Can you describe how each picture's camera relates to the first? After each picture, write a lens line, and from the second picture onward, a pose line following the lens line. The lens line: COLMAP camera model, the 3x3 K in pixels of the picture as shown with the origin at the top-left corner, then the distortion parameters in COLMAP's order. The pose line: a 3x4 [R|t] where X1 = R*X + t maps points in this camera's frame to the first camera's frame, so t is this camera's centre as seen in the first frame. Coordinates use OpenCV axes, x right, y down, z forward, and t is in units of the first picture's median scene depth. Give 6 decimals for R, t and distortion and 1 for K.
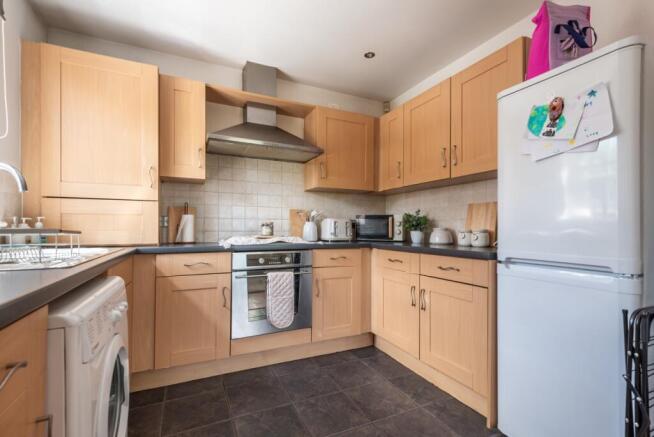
lens RADIAL K [[294.1, 0, 327.0], [0, 294.1, 218.5], [0, 0, 1]] dist [0.025660, -0.022365]
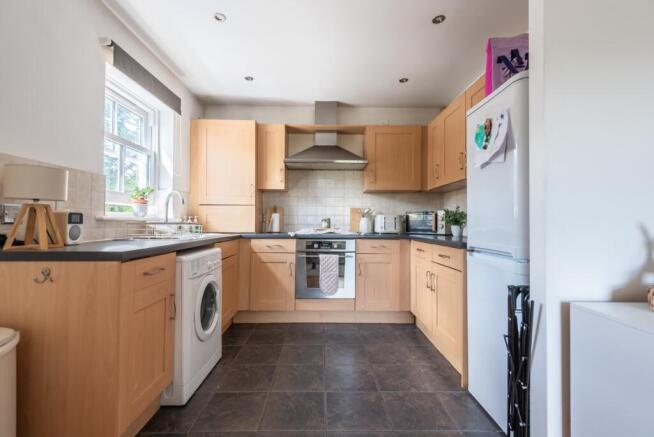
lens RADIAL K [[288.1, 0, 330.1], [0, 288.1, 203.9], [0, 0, 1]] dist [0.001532, 0.000020]
pose [[0.915828, -0.024069, -0.400849, 0.365282], [0.010315, 0.999283, -0.036435, -0.004877], [0.401439, 0.029233, 0.915419, -0.216742]]
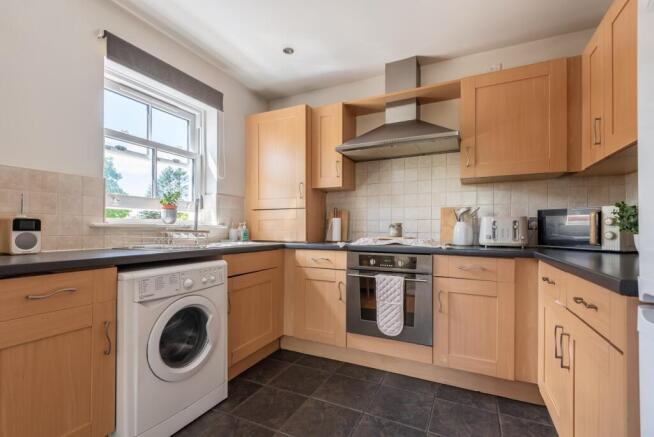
lens RADIAL K [[294.1, 0, 327.0], [0, 294.1, 218.5], [0, 0, 1]] dist [0.025660, -0.022365]
pose [[0.627770, -0.030023, -0.777820, 0.426669], [0.024414, 0.999524, -0.018876, 0.011057], [0.778016, -0.007140, 0.628204, 0.235923]]
